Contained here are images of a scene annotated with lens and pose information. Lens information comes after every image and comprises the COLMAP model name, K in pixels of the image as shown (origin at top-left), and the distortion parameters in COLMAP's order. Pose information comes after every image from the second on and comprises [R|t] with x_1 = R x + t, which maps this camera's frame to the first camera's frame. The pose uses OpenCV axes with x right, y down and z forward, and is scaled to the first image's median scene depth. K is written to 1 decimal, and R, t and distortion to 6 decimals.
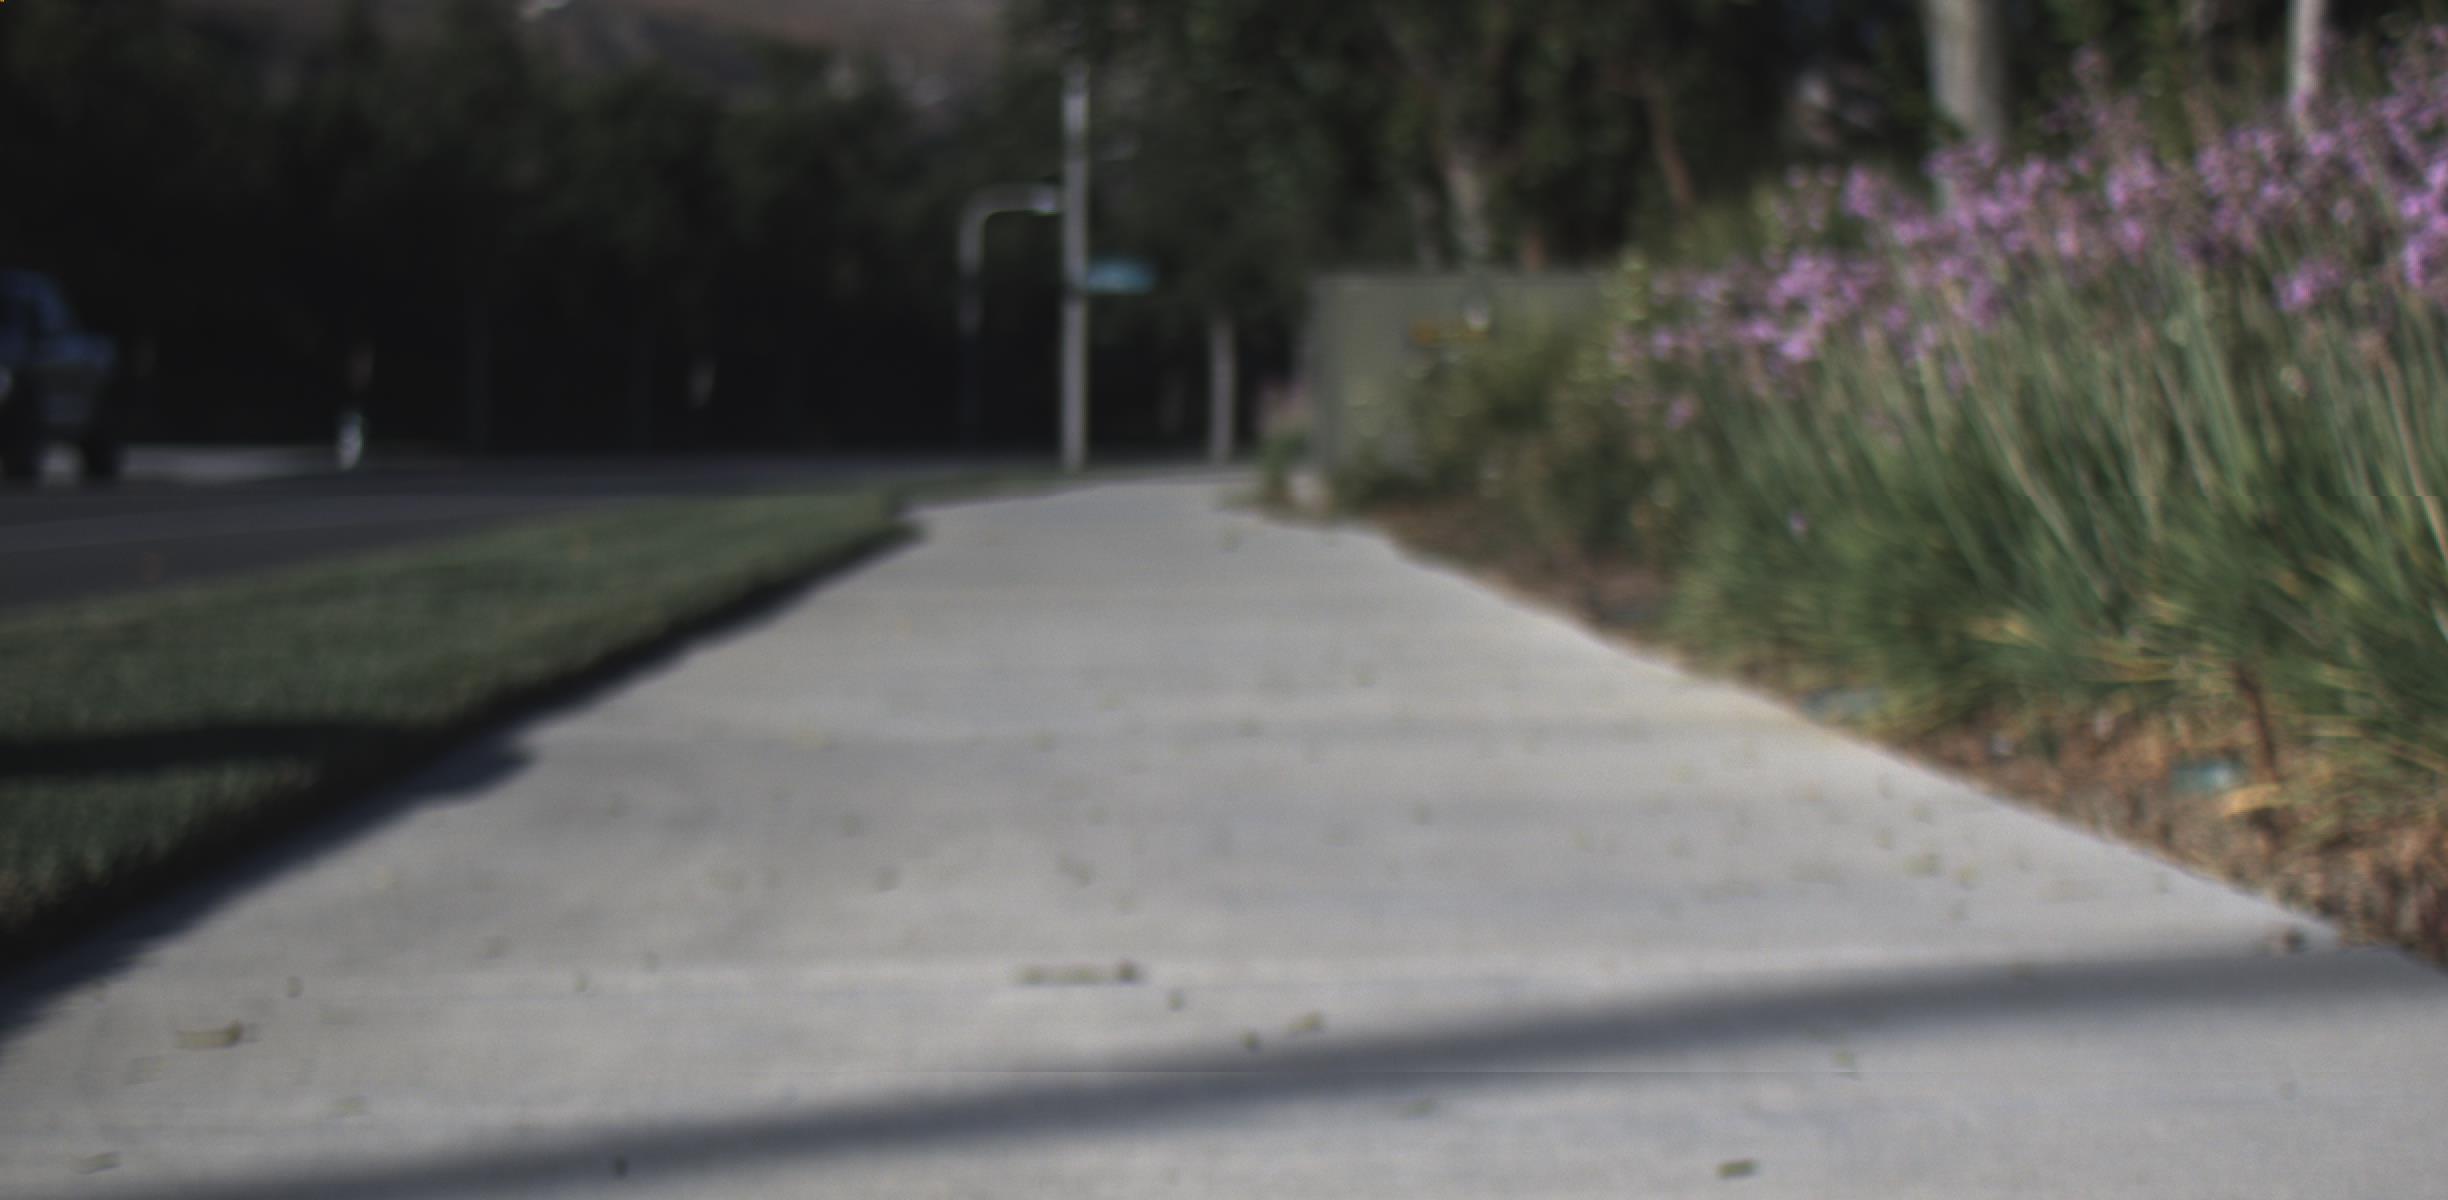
lens RADIAL K [[14167.3, 0, 1224.0], [0, 14167.3, 600.0], [0, 0, 1]] dist [2.274168, 26.025345]
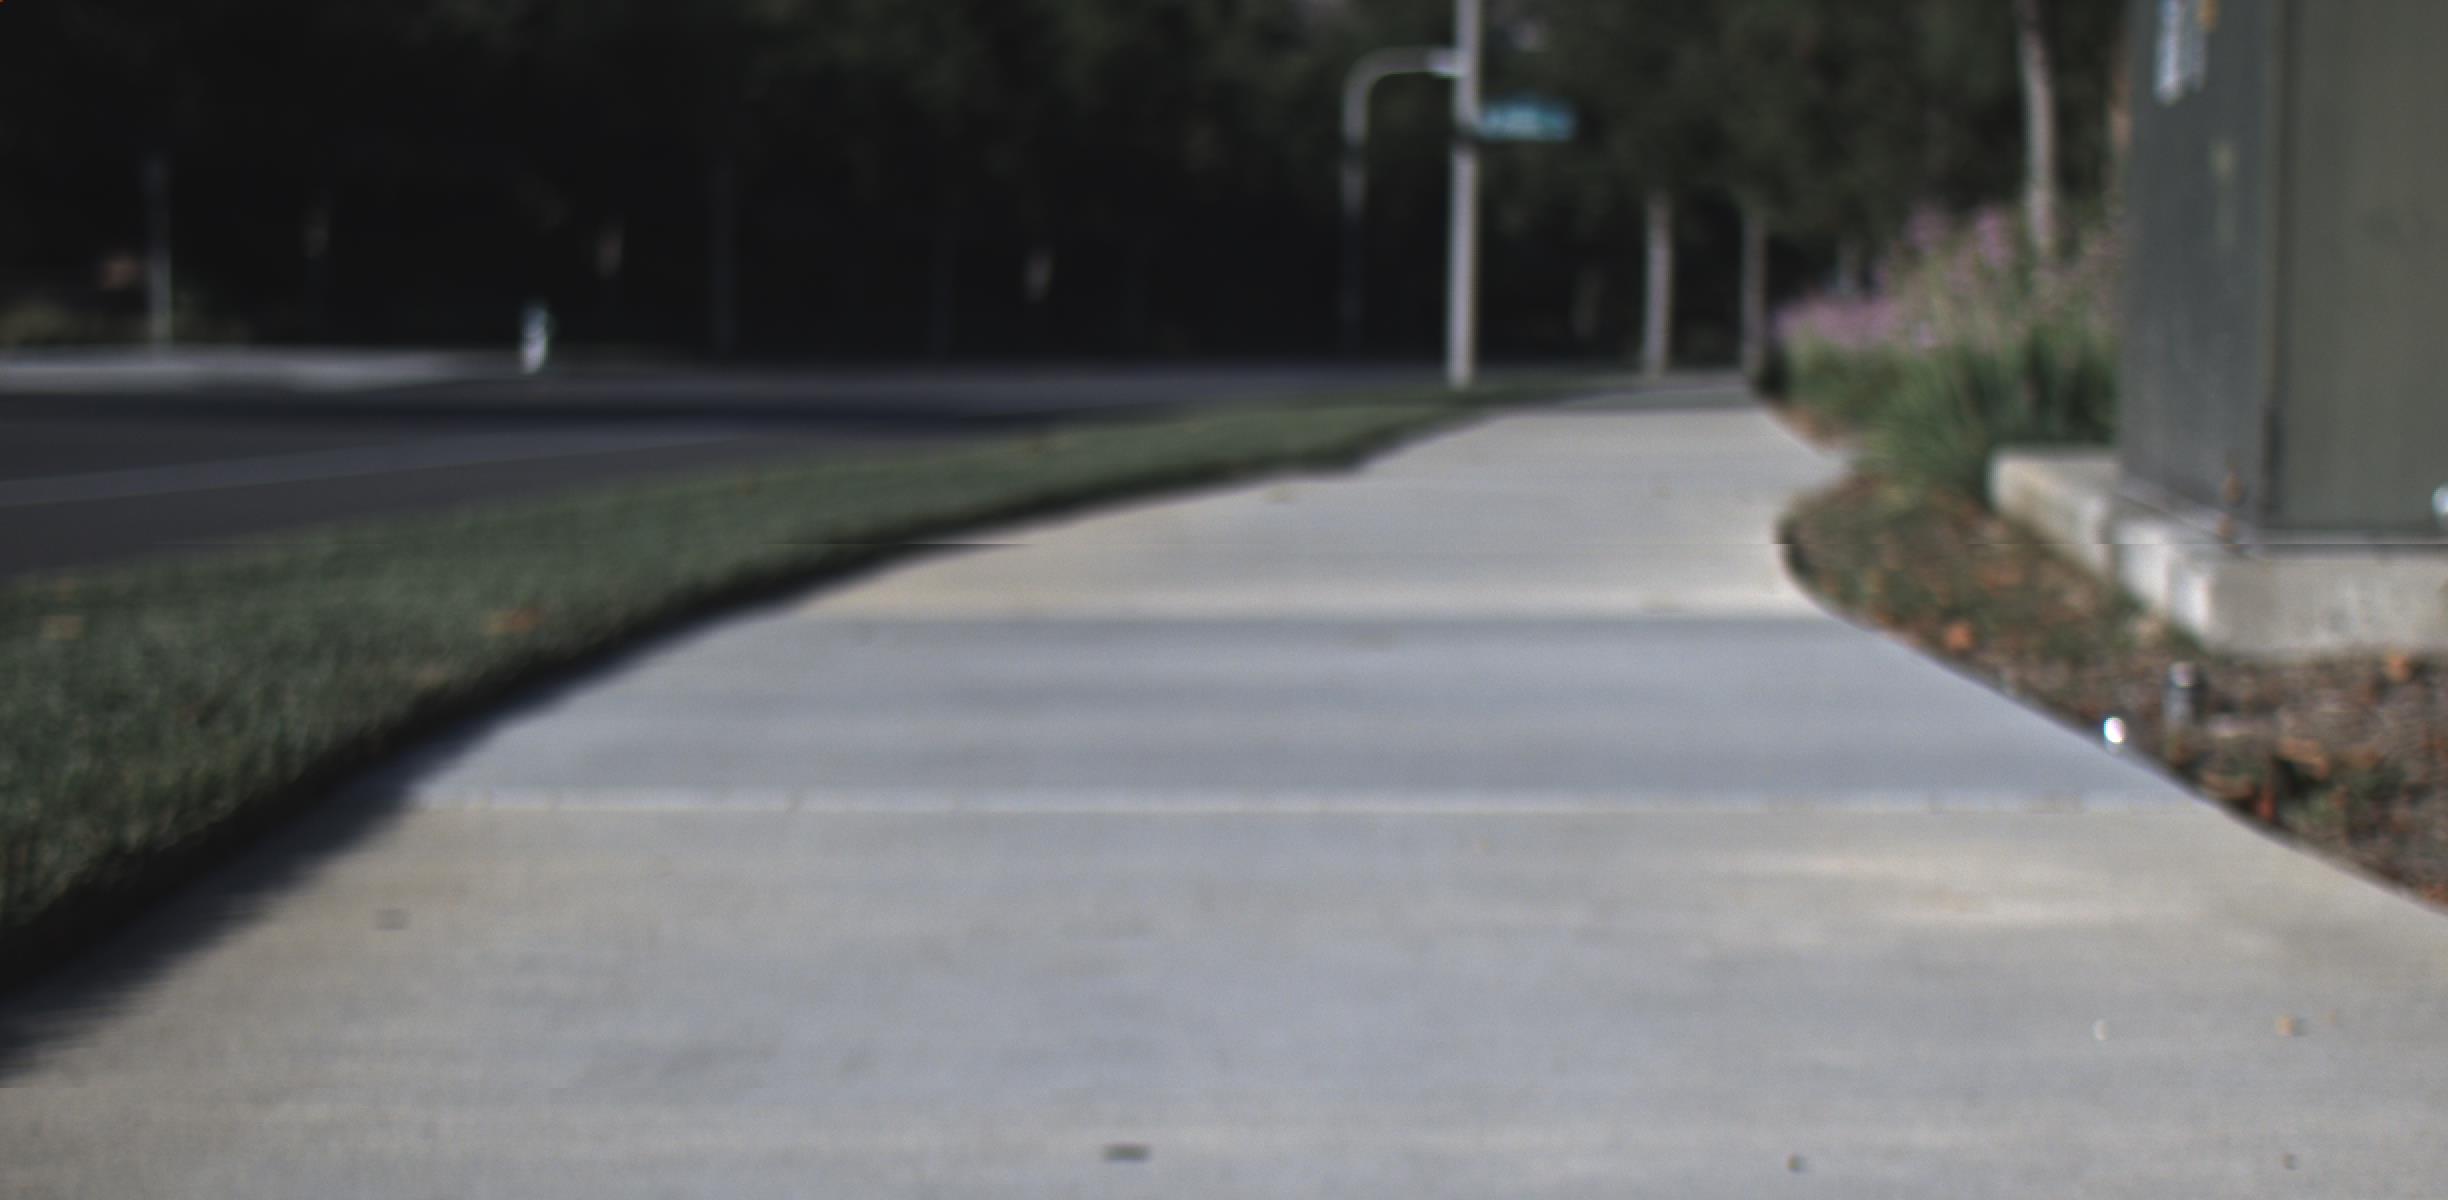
lens RADIAL K [[14167.3, 0, 1224.0], [0, 14167.3, 600.0], [0, 0, 1]] dist [2.274168, 26.025345]
pose [[0.999562, 0.006826, -0.028794, -0.001805], [-0.006625, 0.999953, 0.007070, -0.003474], [0.028841, -0.006876, 0.999560, 0.278534]]
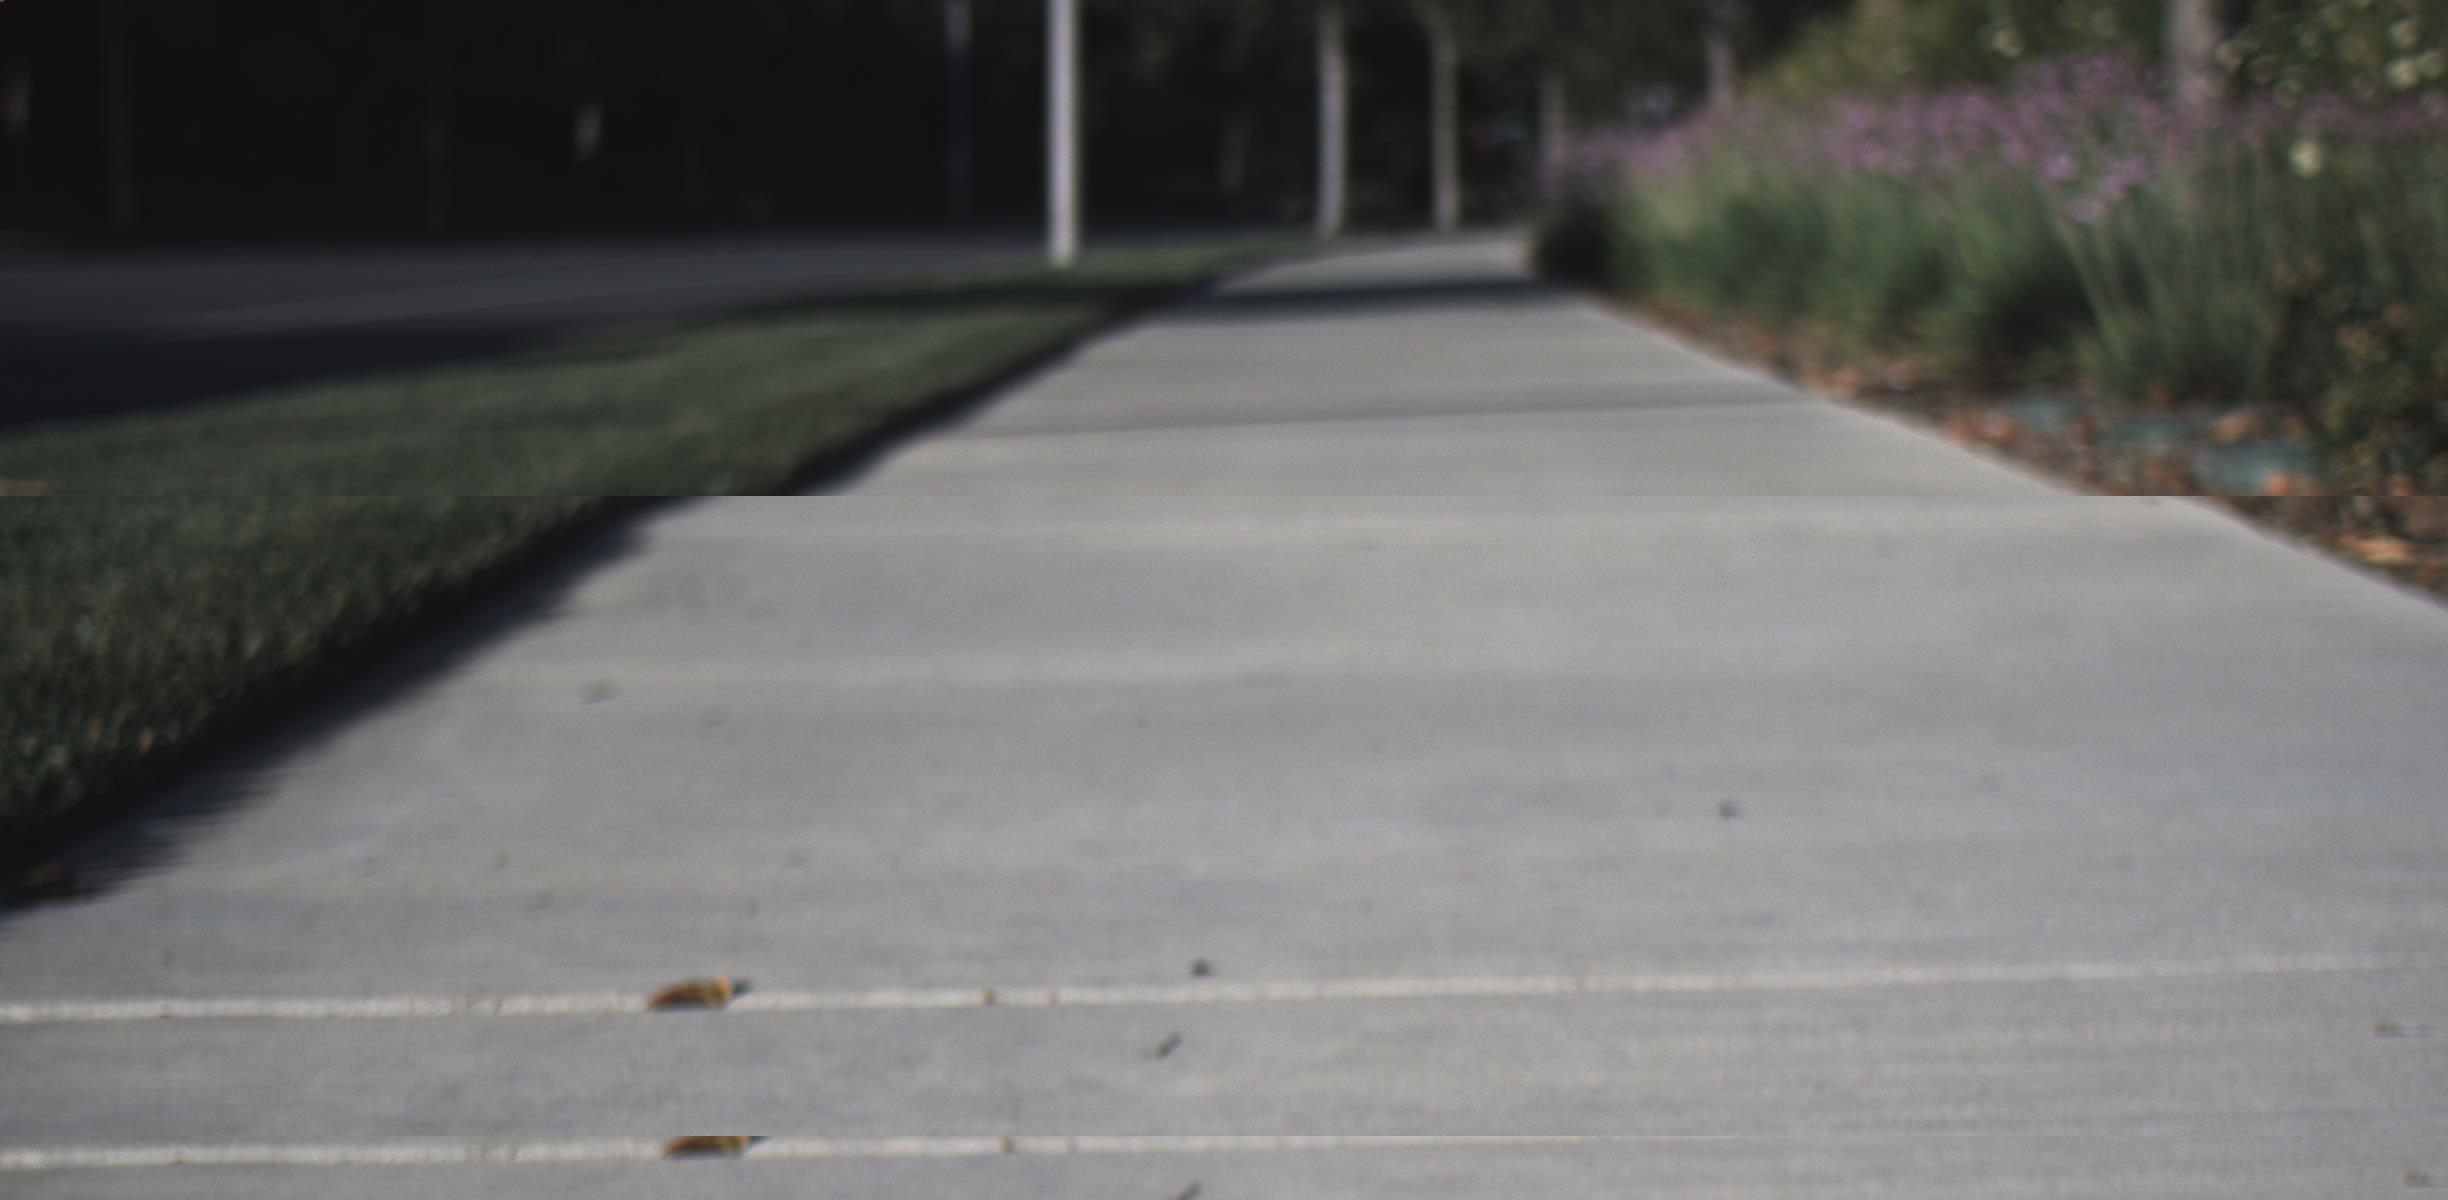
lens RADIAL K [[14167.3, 0, 1224.0], [0, 14167.3, 600.0], [0, 0, 1]] dist [2.274168, 26.025345]
pose [[0.999858, -0.016272, -0.004460, -0.003174], [0.016344, 0.999727, 0.016675, -0.005881], [0.004187, -0.016745, 0.999851, 0.504868]]
